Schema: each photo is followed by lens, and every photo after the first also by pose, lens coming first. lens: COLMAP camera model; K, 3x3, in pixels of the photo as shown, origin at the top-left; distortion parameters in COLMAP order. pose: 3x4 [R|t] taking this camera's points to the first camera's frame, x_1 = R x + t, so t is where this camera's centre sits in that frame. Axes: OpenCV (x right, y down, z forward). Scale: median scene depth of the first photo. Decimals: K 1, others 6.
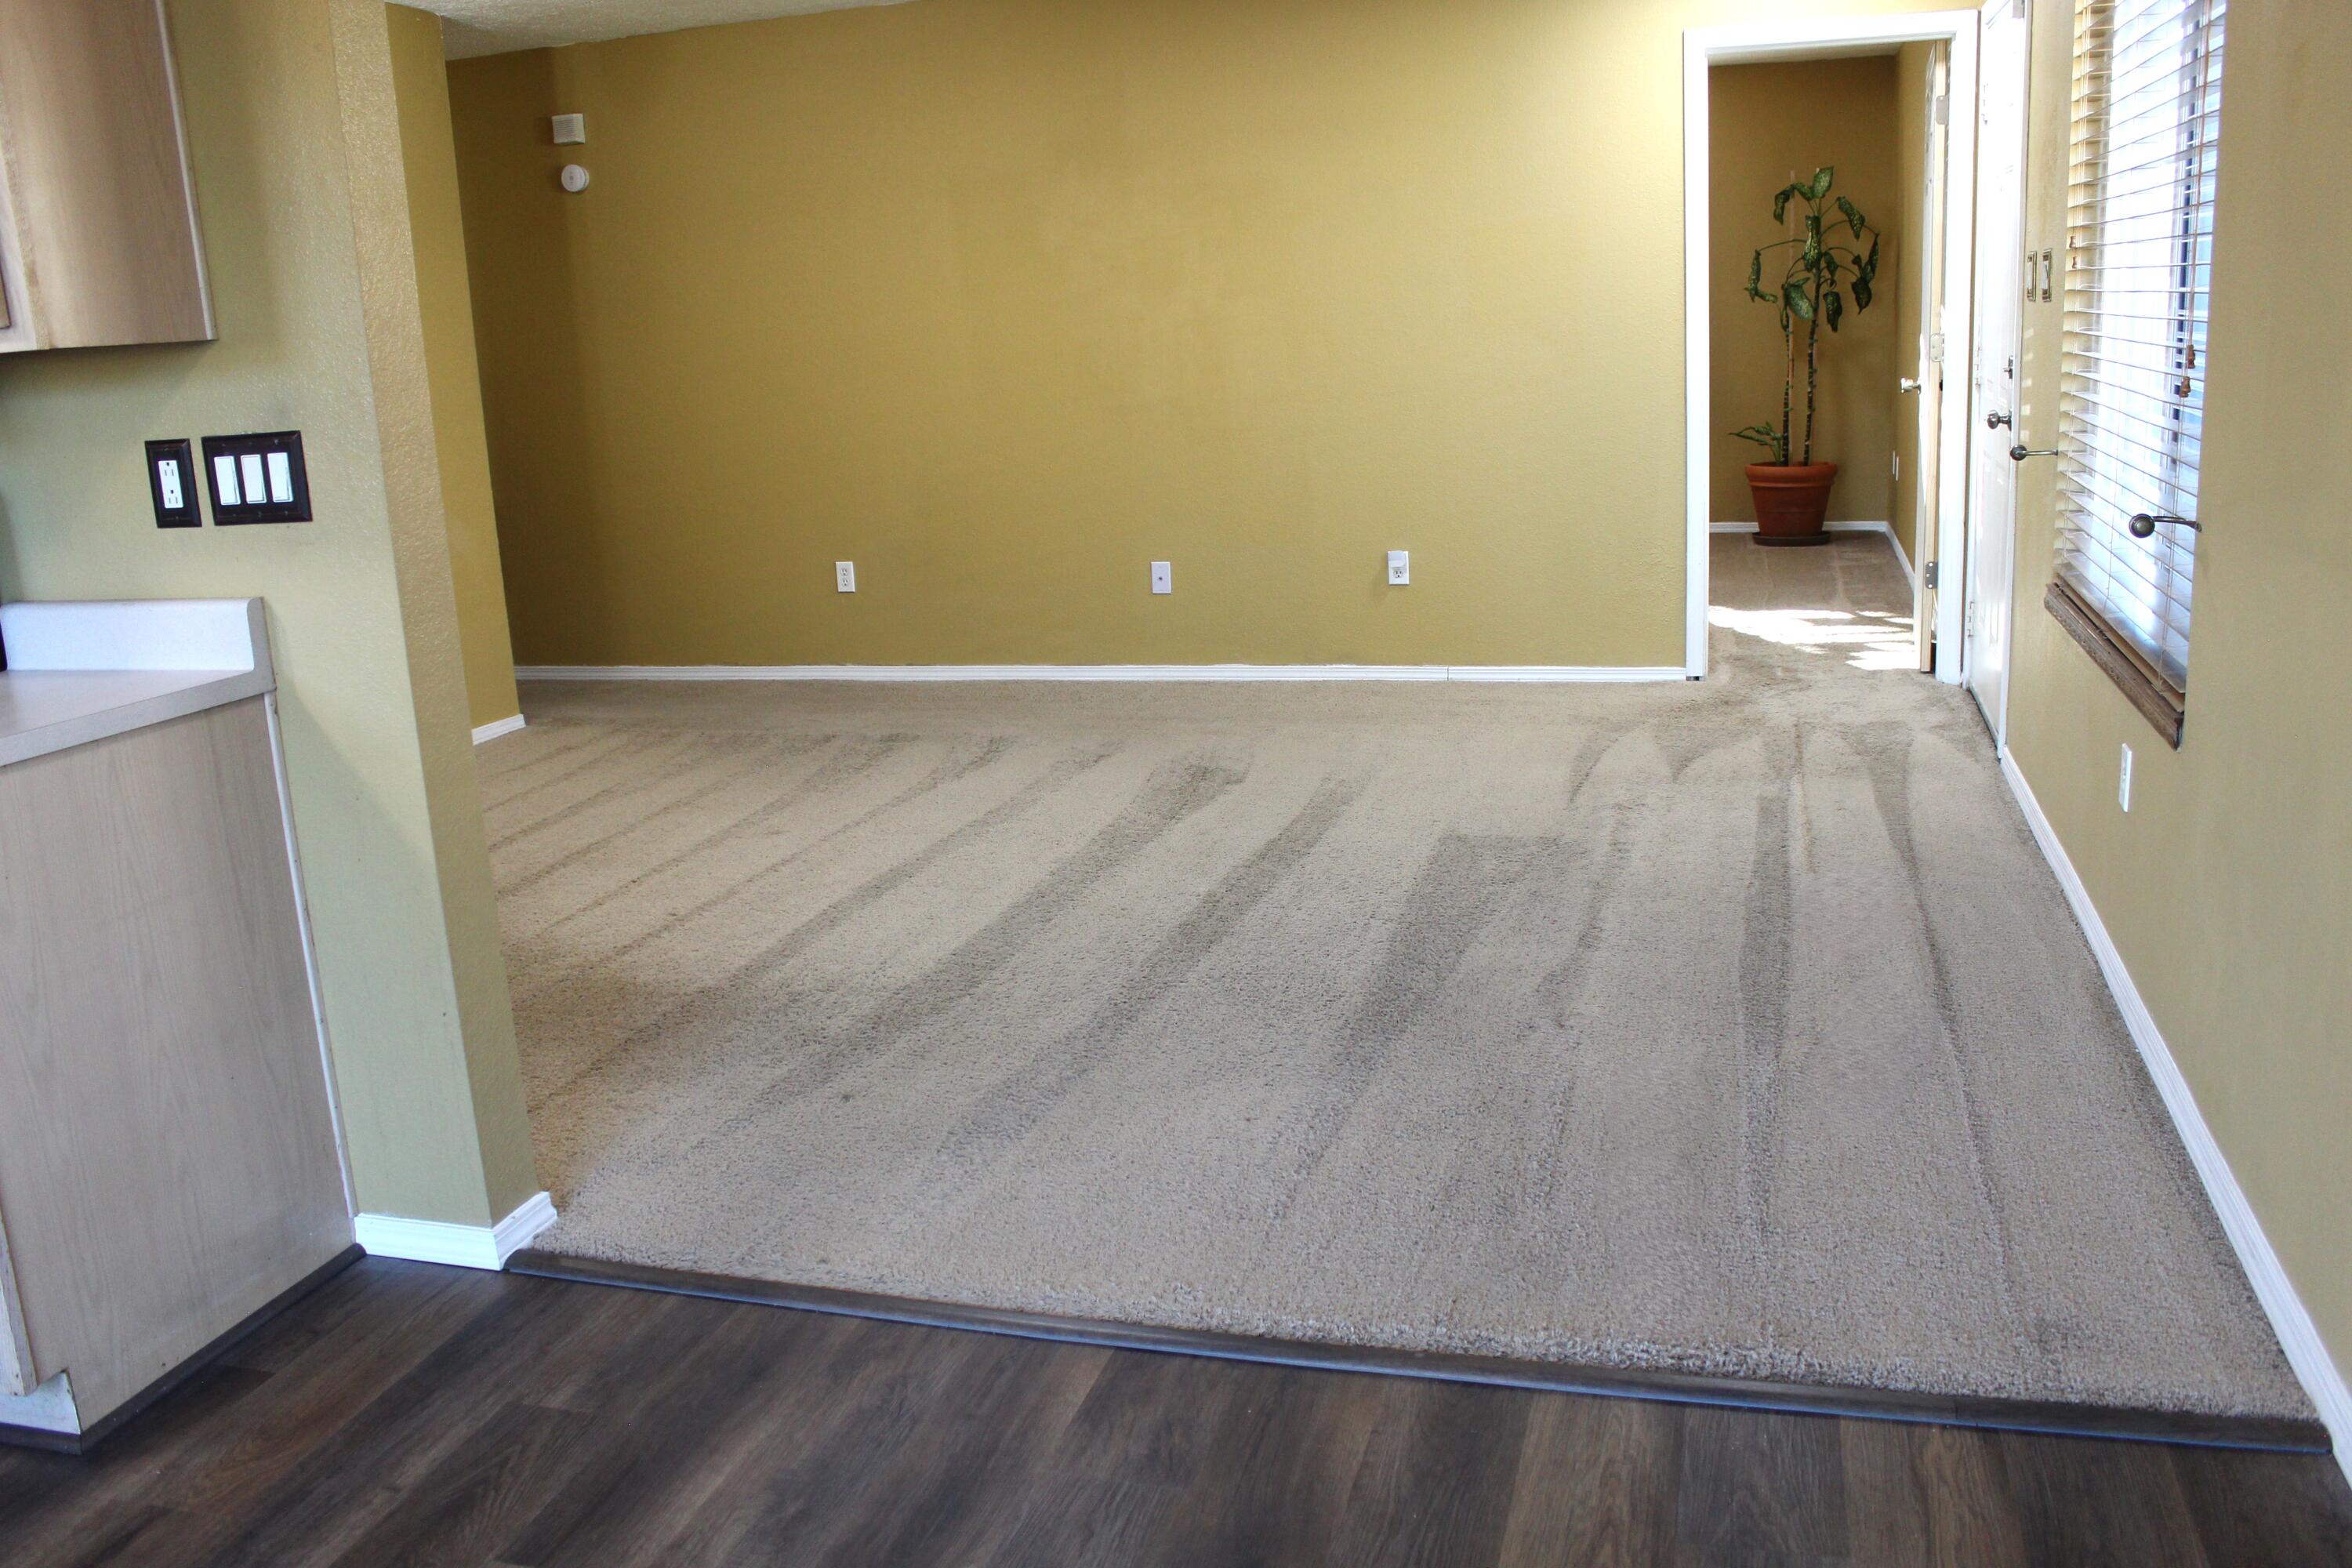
lens RADIAL K [[2055.3, 0, 1170.5], [0, 2055.3, 776.8], [0, 0, 1]] dist [-0.087079, -0.005985]
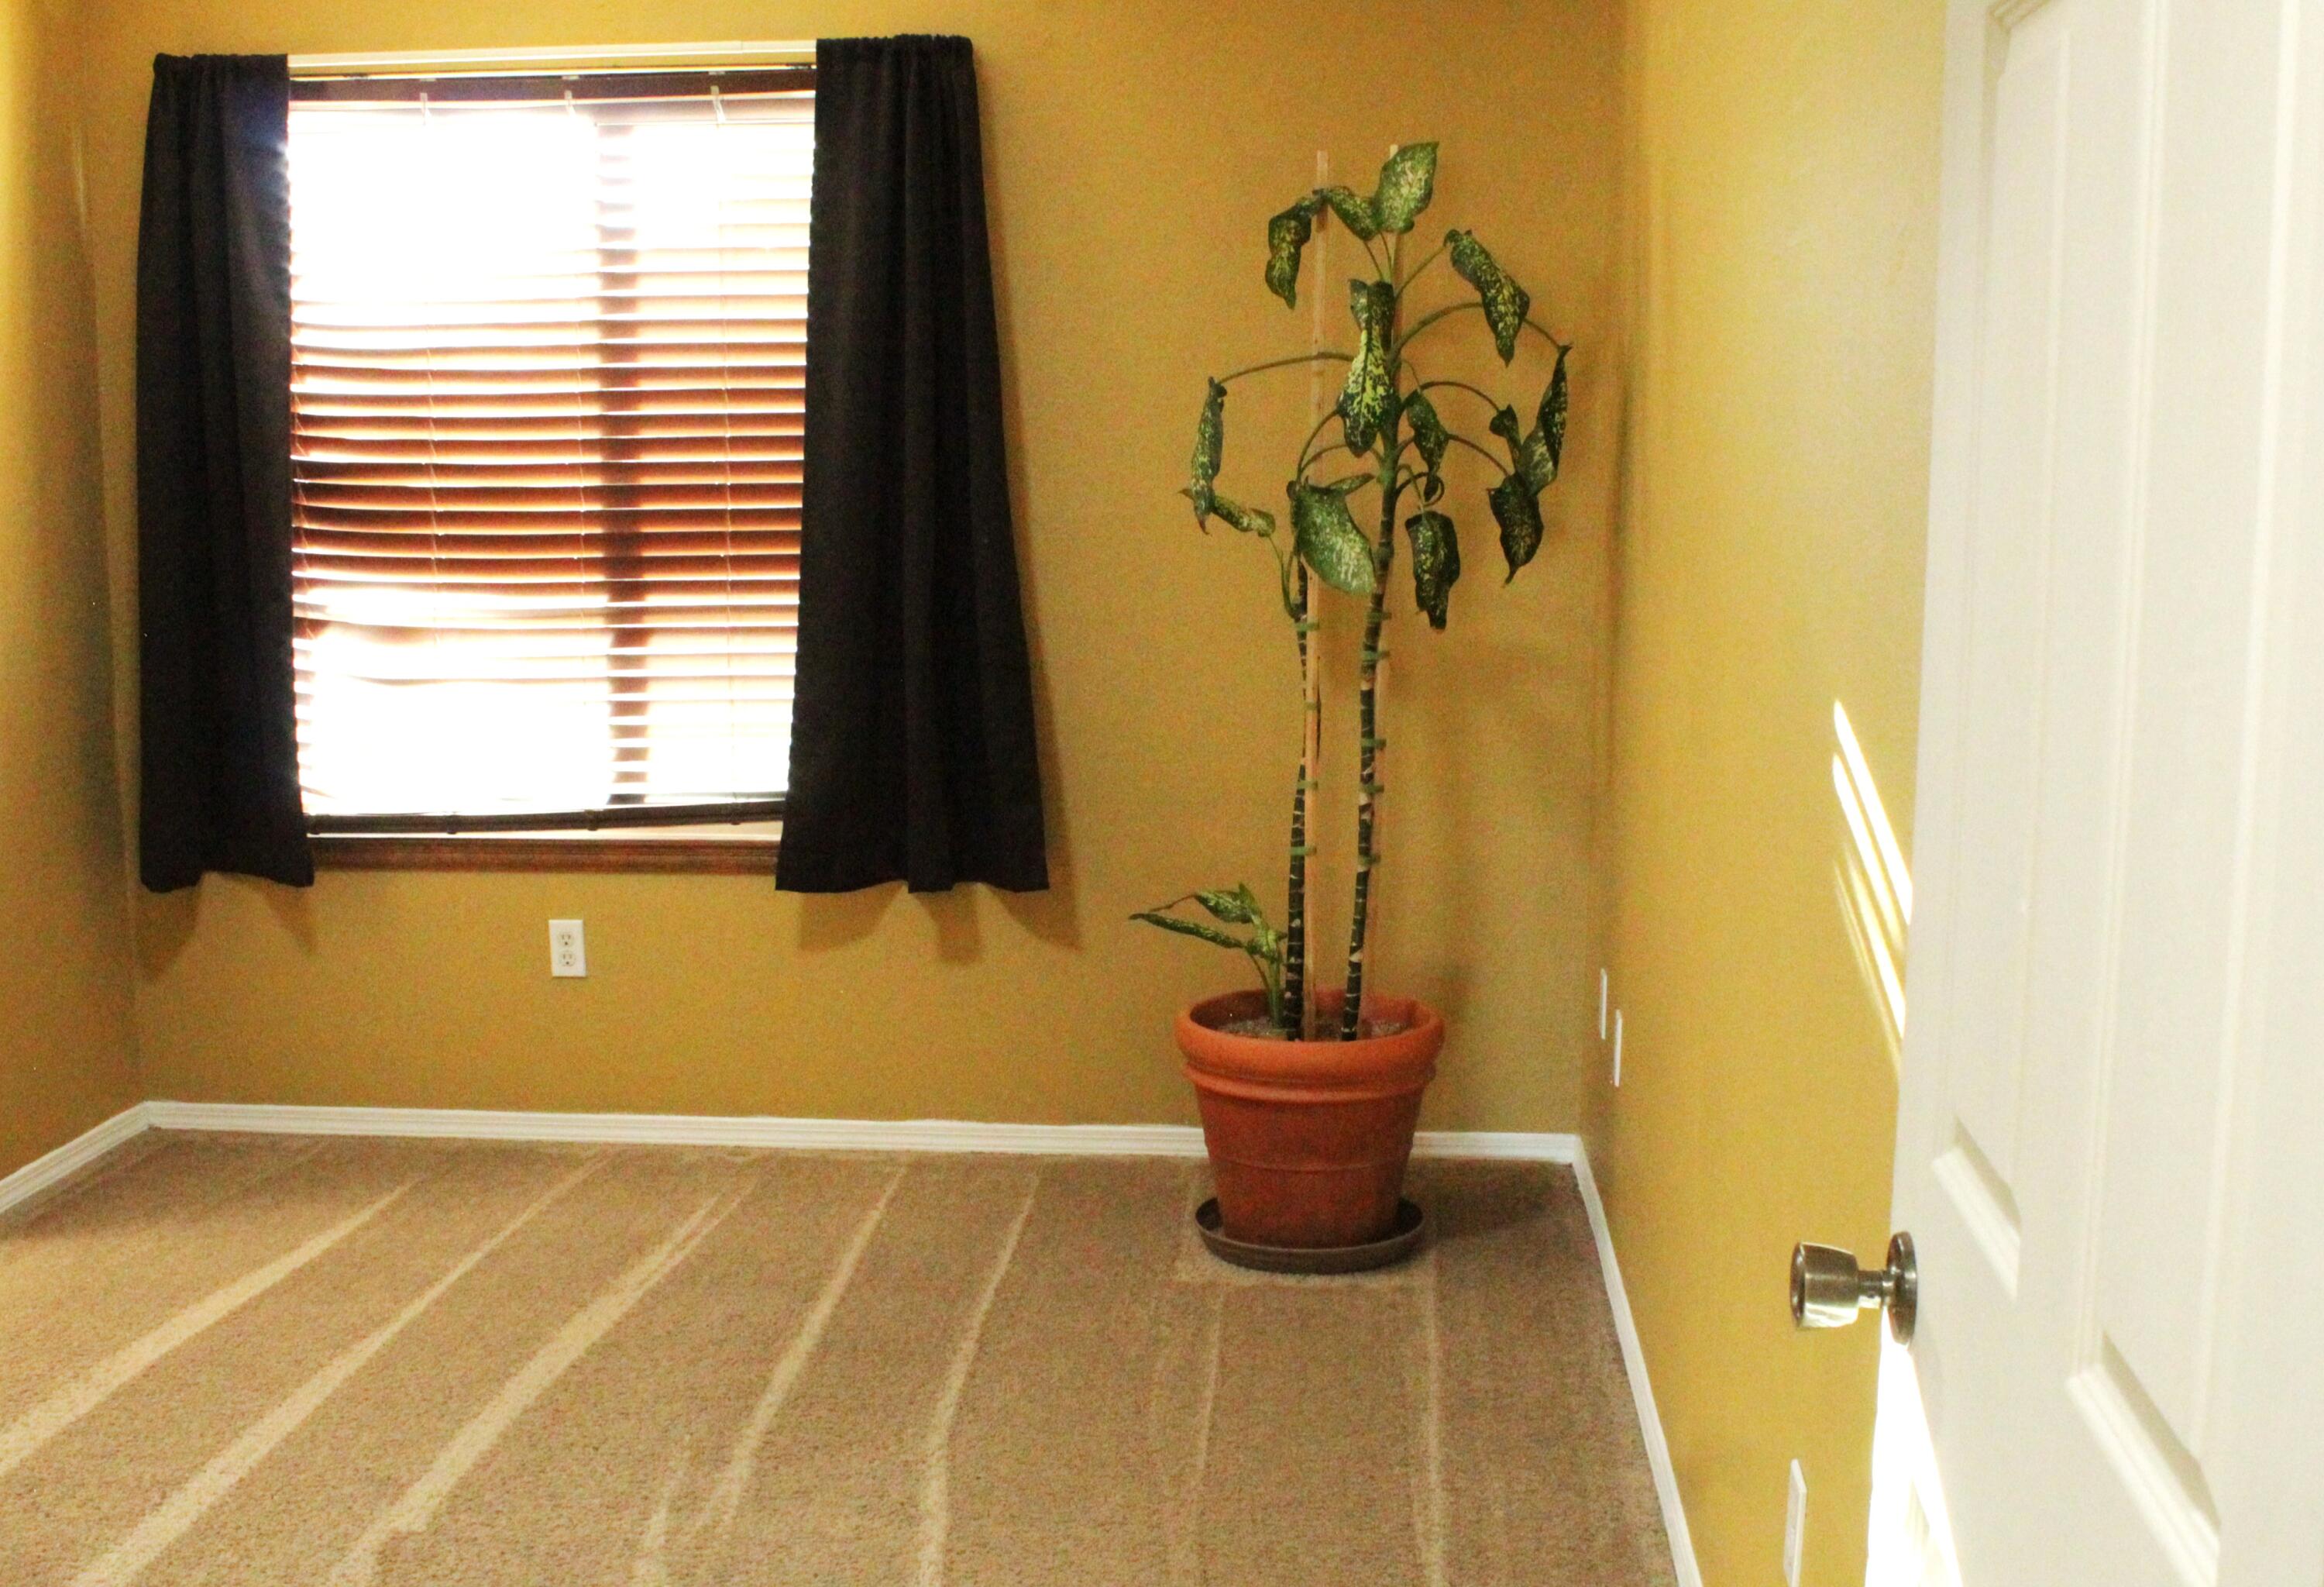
lens RADIAL K [[2644.6, 0, 1161.4], [0, 2644.6, 795.3], [0, 0, 1]] dist [-0.045858, 0.000000]
pose [[0.980770, 0.024164, 0.193663, 0.199089], [-0.007793, 0.996363, -0.084853, -0.155289], [-0.195009, 0.081712, 0.977392, 0.584924]]
